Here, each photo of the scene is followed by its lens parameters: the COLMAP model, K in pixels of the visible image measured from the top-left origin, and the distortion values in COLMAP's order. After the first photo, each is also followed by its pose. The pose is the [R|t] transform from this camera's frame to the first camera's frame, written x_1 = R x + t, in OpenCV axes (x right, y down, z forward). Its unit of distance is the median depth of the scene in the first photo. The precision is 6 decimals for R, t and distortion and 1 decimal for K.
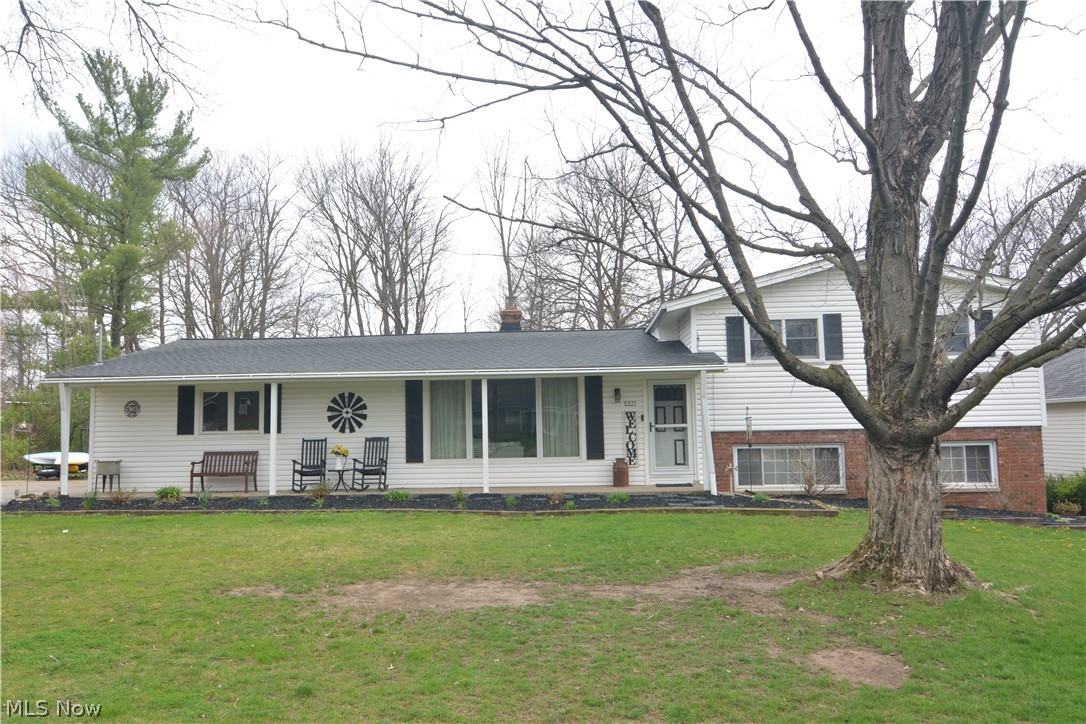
lens RADIAL K [[637.4, 0, 543.0], [0, 637.4, 362.0], [0, 0, 1]] dist [0.002281, 0.000632]
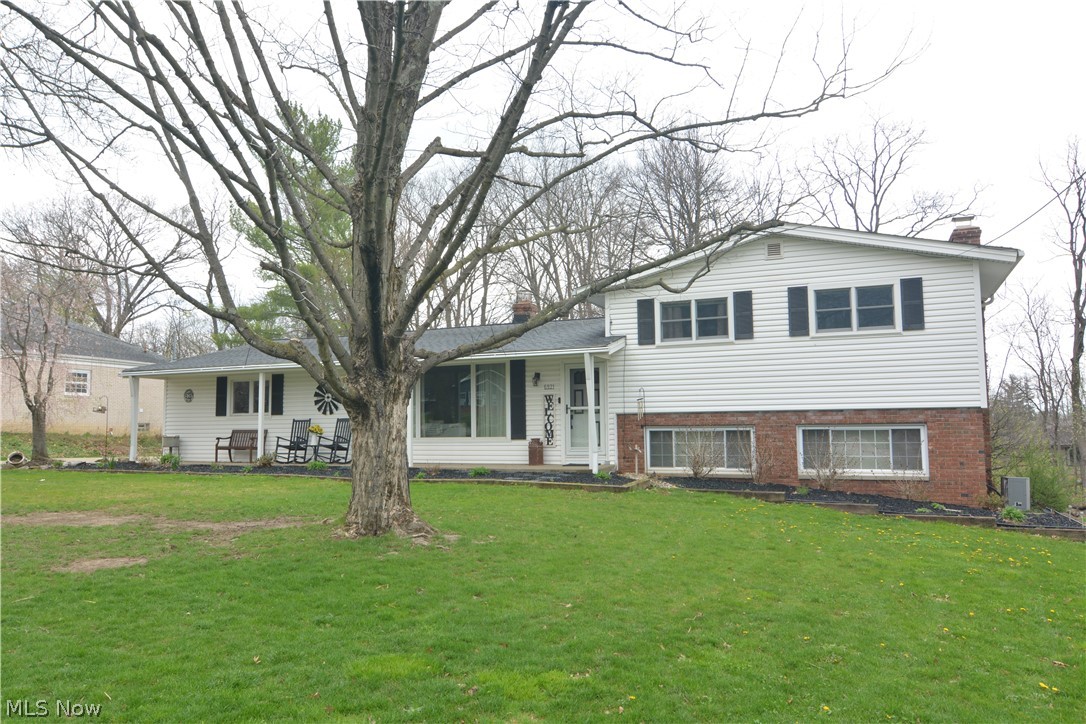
lens RADIAL K [[637.4, 0, 543.0], [0, 637.4, 362.0], [0, 0, 1]] dist [0.002281, 0.000632]
pose [[0.954899, -0.024327, -0.295933, 0.441524], [0.034915, 0.998923, 0.030547, -0.008683], [0.294871, -0.039502, 0.954720, -0.007095]]
